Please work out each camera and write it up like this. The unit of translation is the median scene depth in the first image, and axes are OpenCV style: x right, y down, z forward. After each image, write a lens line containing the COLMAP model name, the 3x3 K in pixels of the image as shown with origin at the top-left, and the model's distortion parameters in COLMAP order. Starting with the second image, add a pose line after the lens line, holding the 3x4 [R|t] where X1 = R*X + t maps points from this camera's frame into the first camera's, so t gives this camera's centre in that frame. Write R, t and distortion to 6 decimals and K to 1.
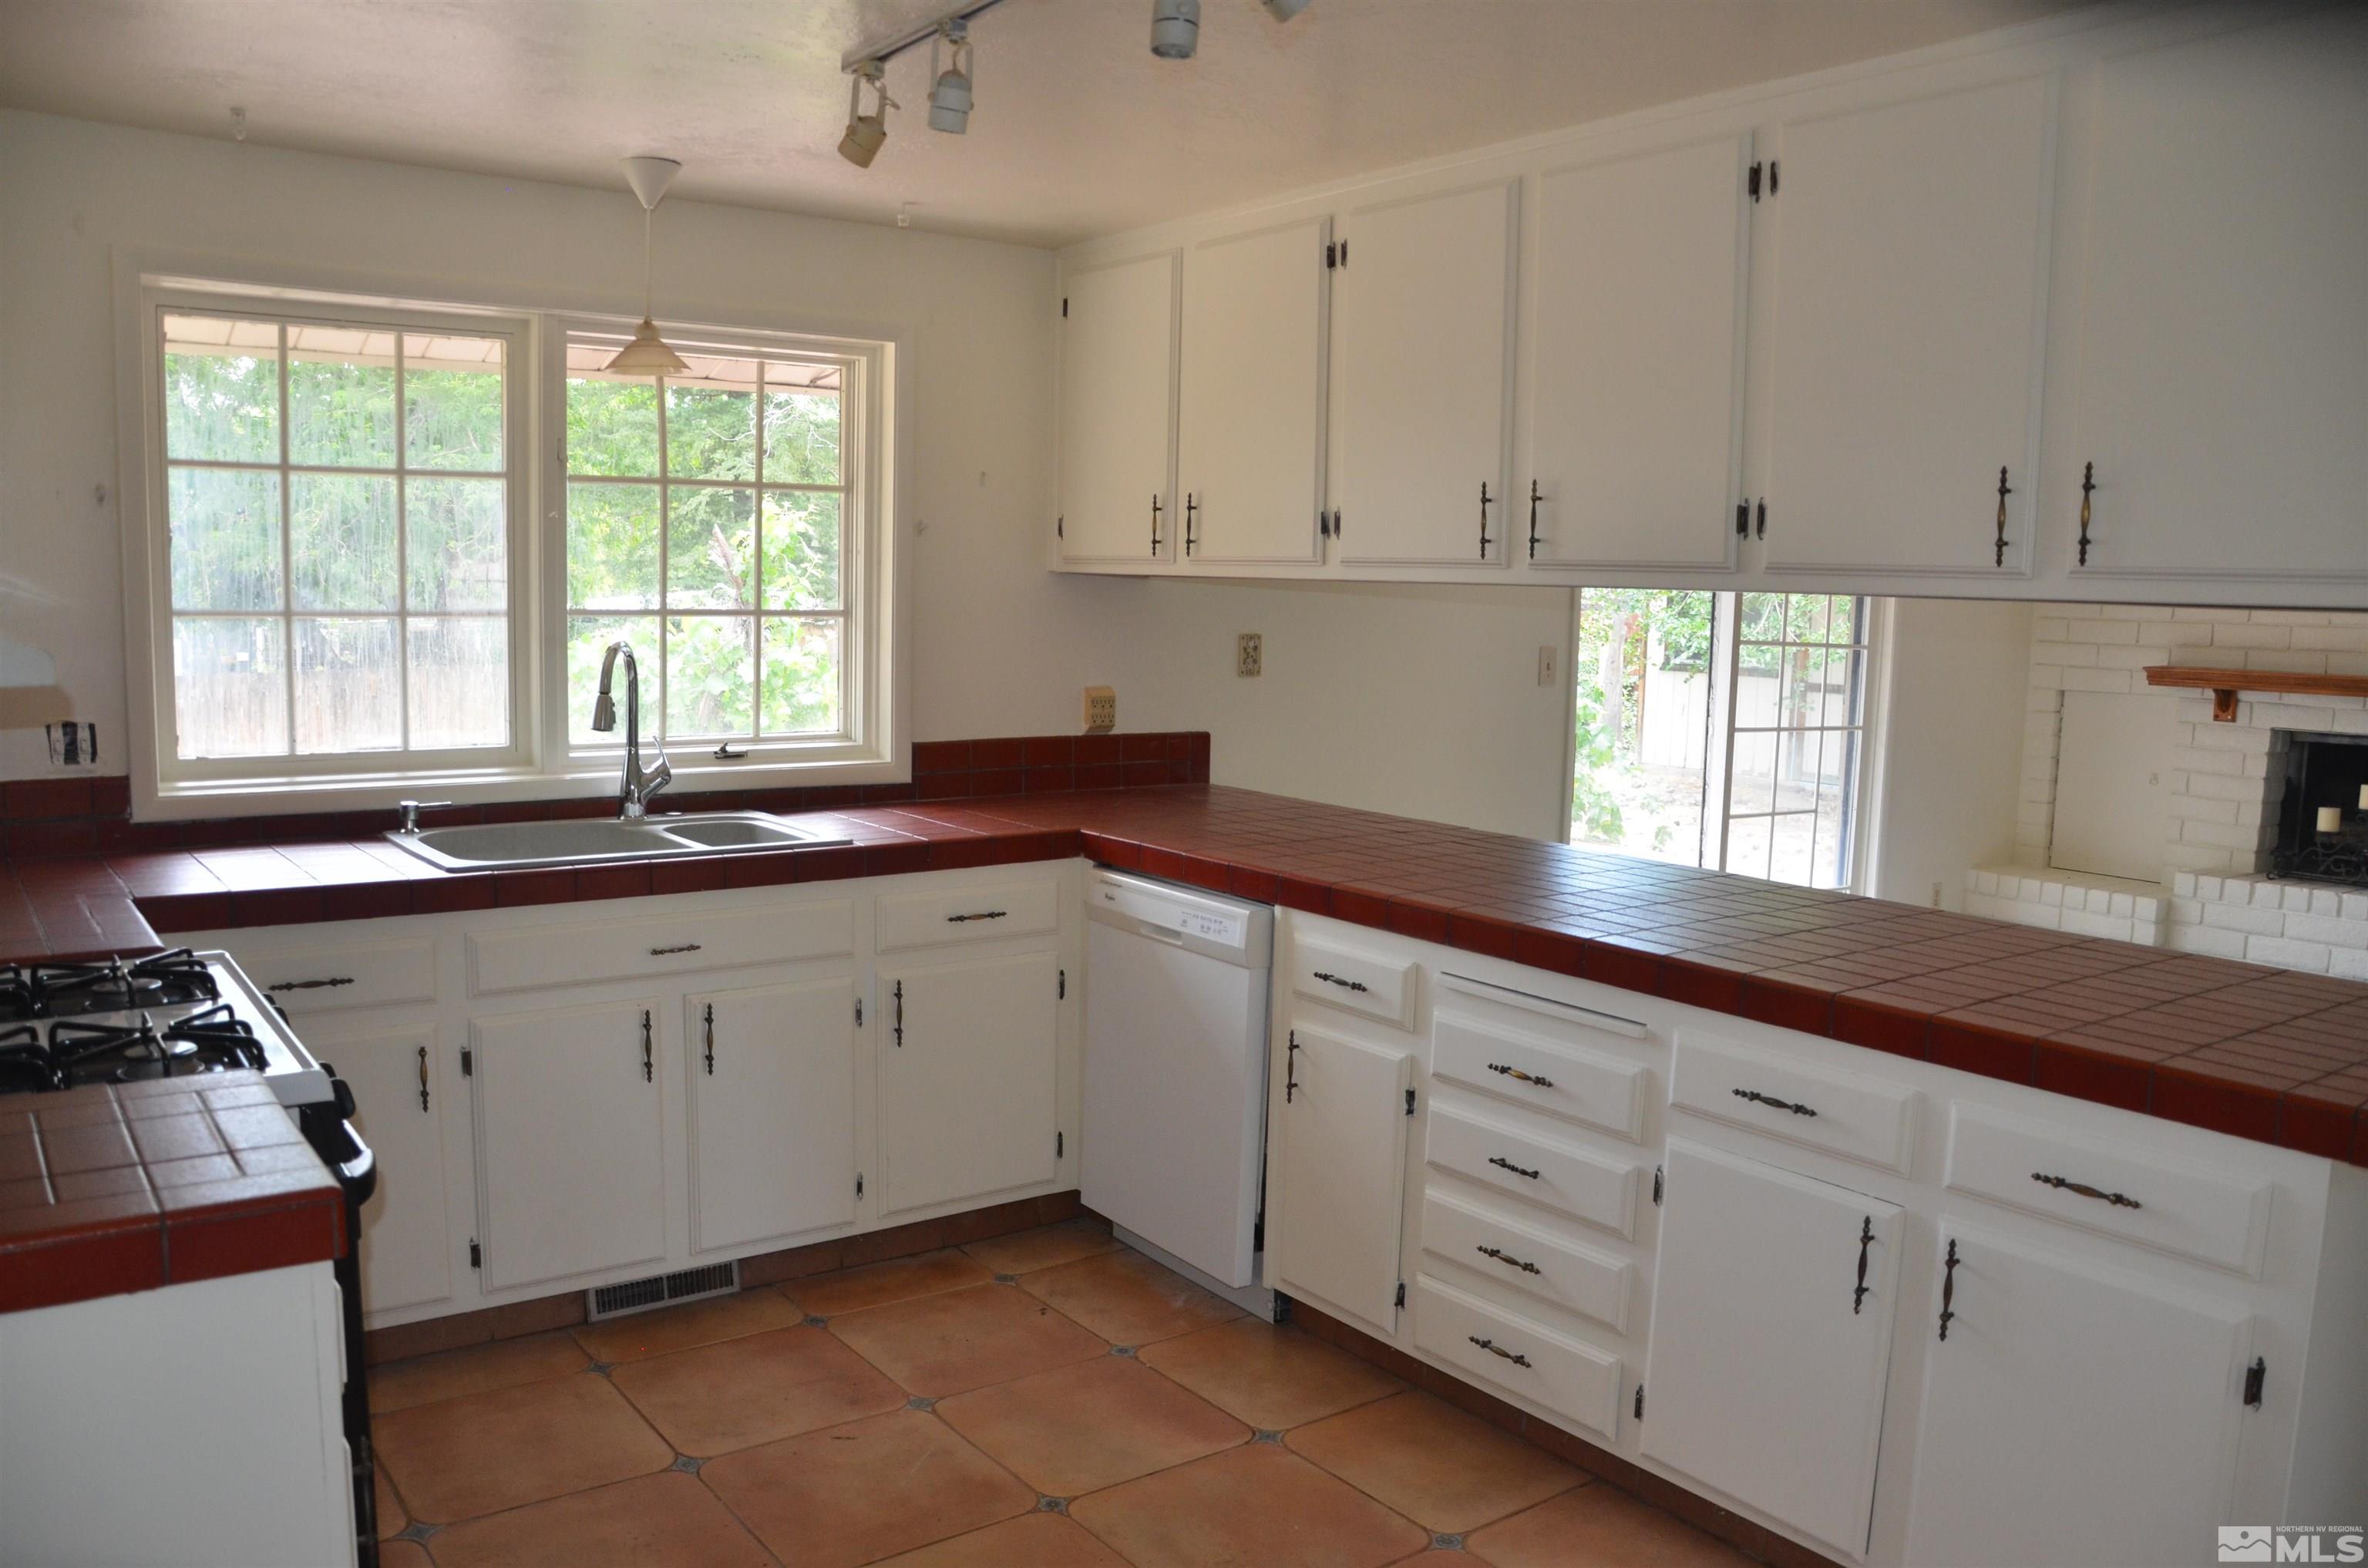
lens RADIAL K [[1819.8, 0, 1184.0], [0, 1819.8, 784.0], [0, 0, 1]] dist [-0.051885, -0.000354]
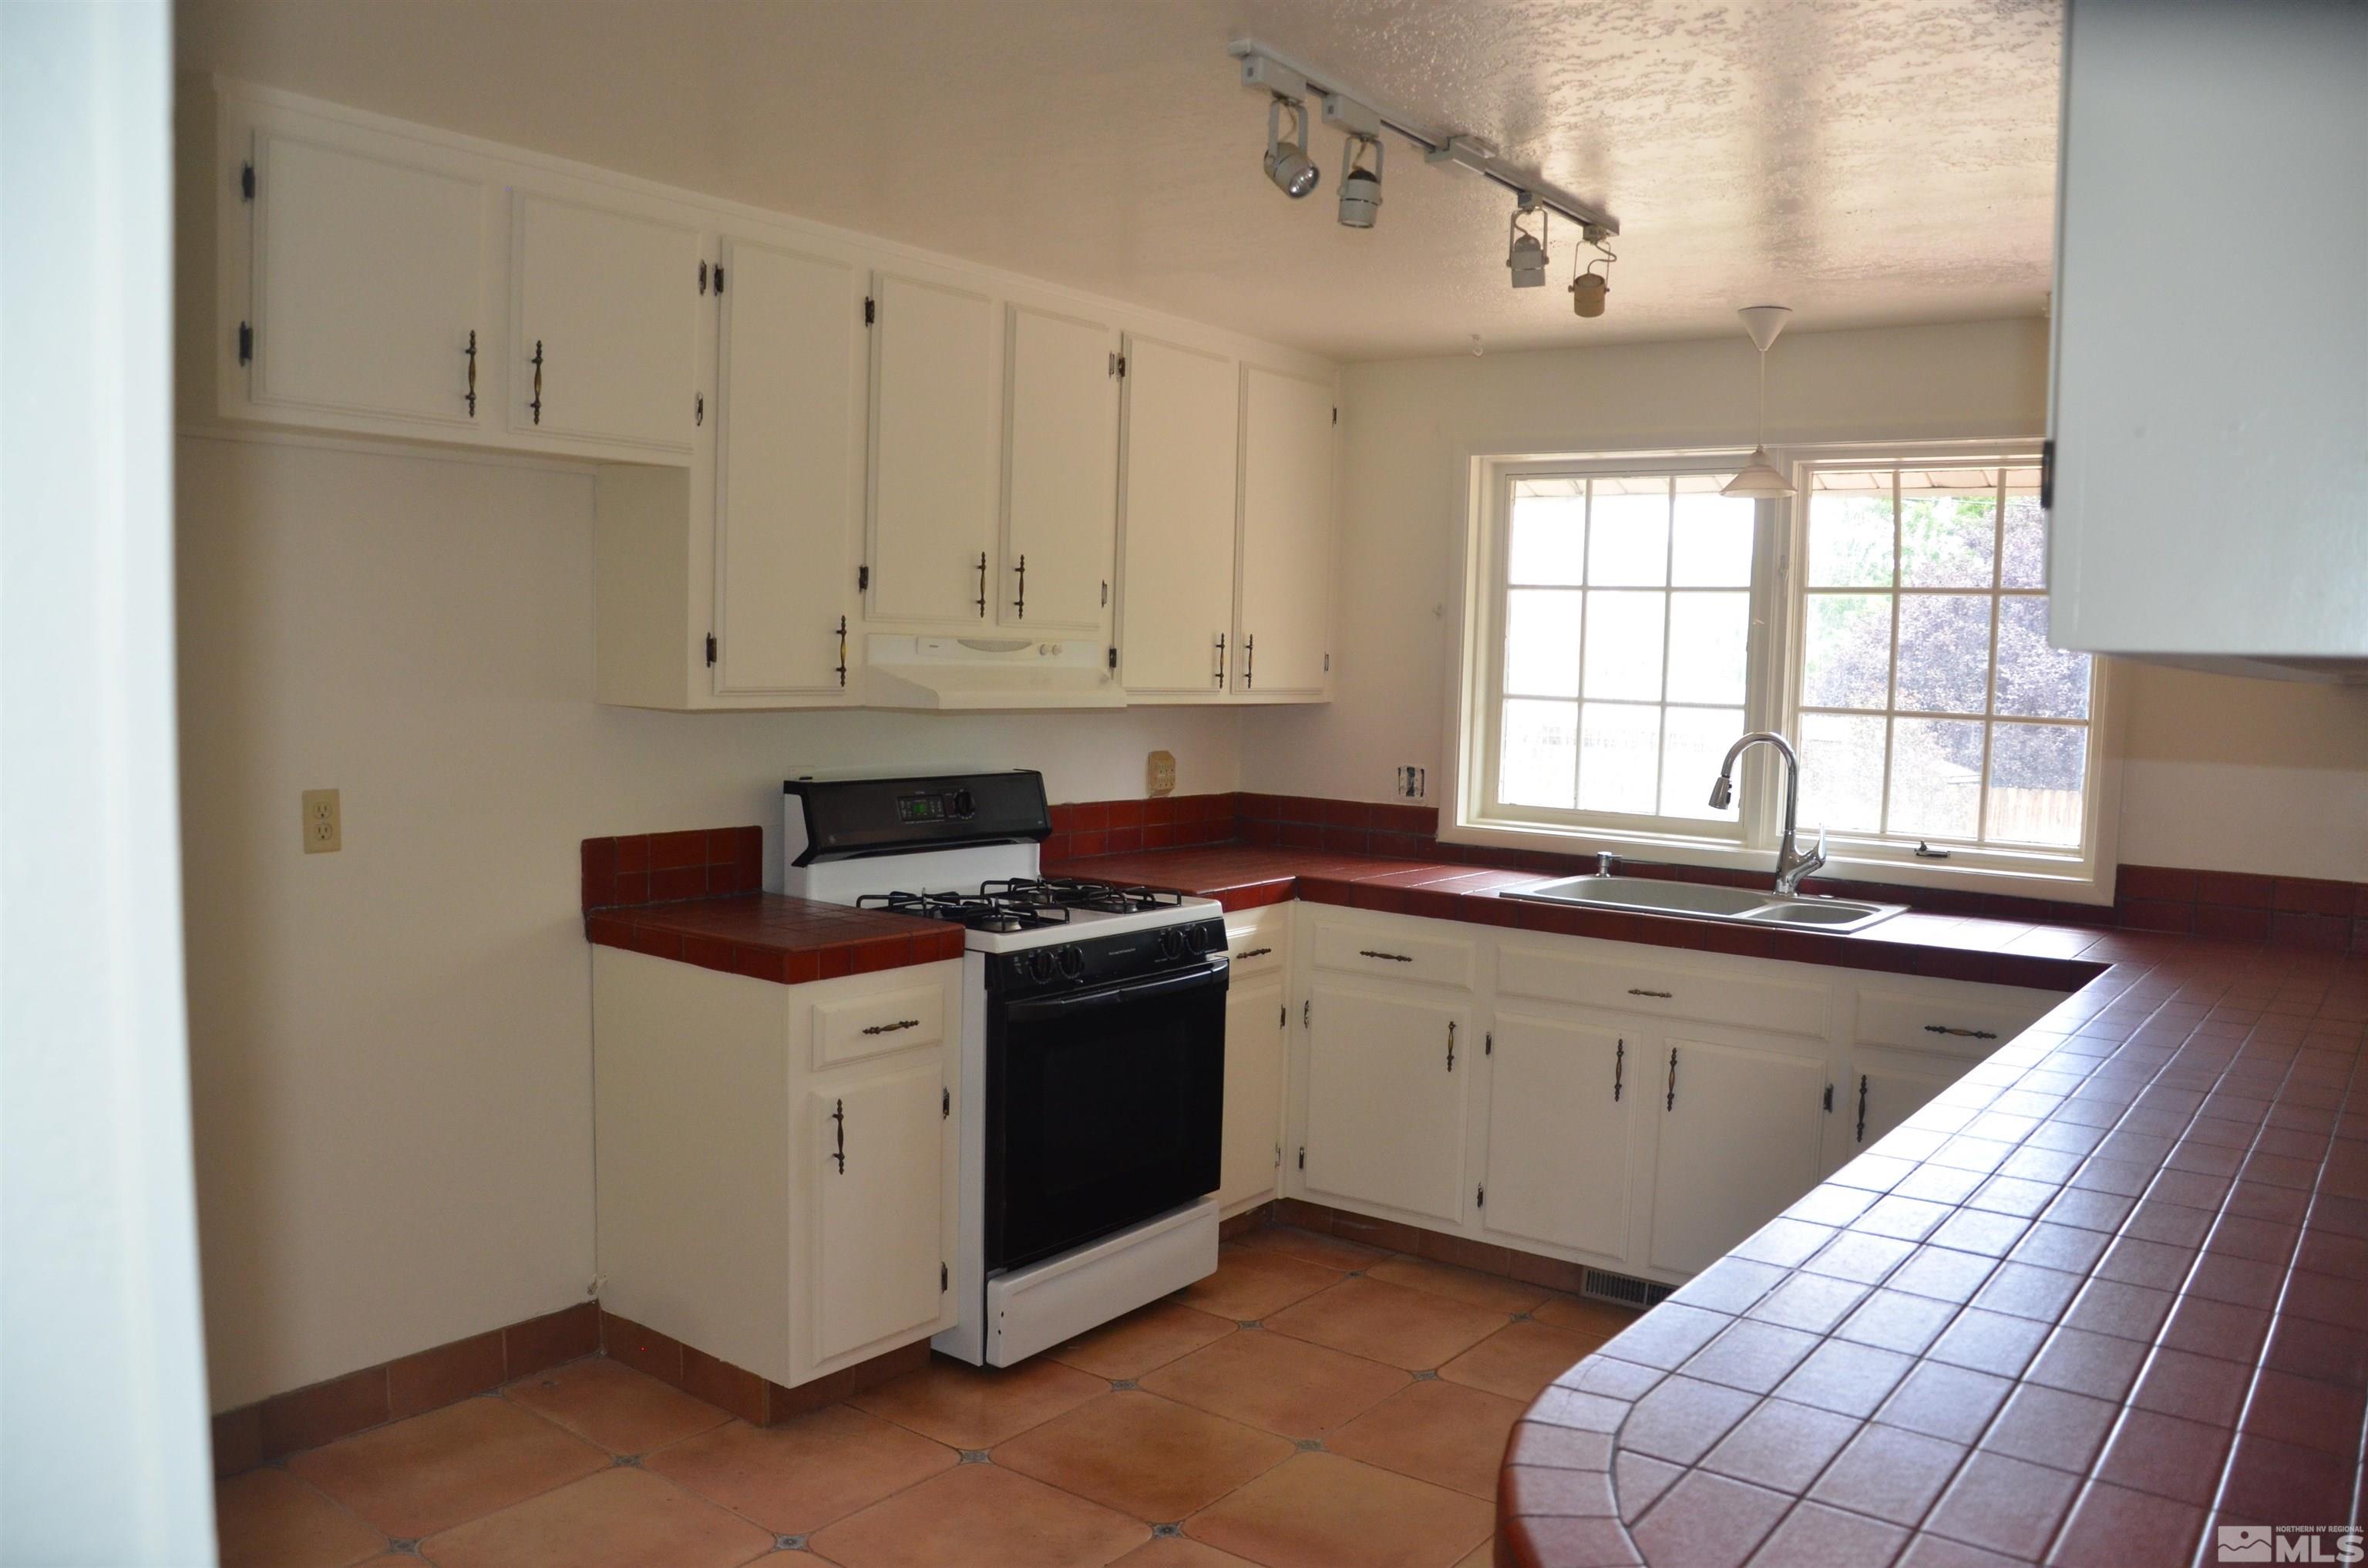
lens RADIAL K [[1819.8, 0, 1184.0], [0, 1819.8, 784.0], [0, 0, 1]] dist [-0.051885, -0.000354]
pose [[0.320510, 0.058731, -0.945422, 0.618023], [-0.128462, 0.991550, 0.018046, -0.020870], [0.938494, 0.115667, 0.325347, 0.292276]]
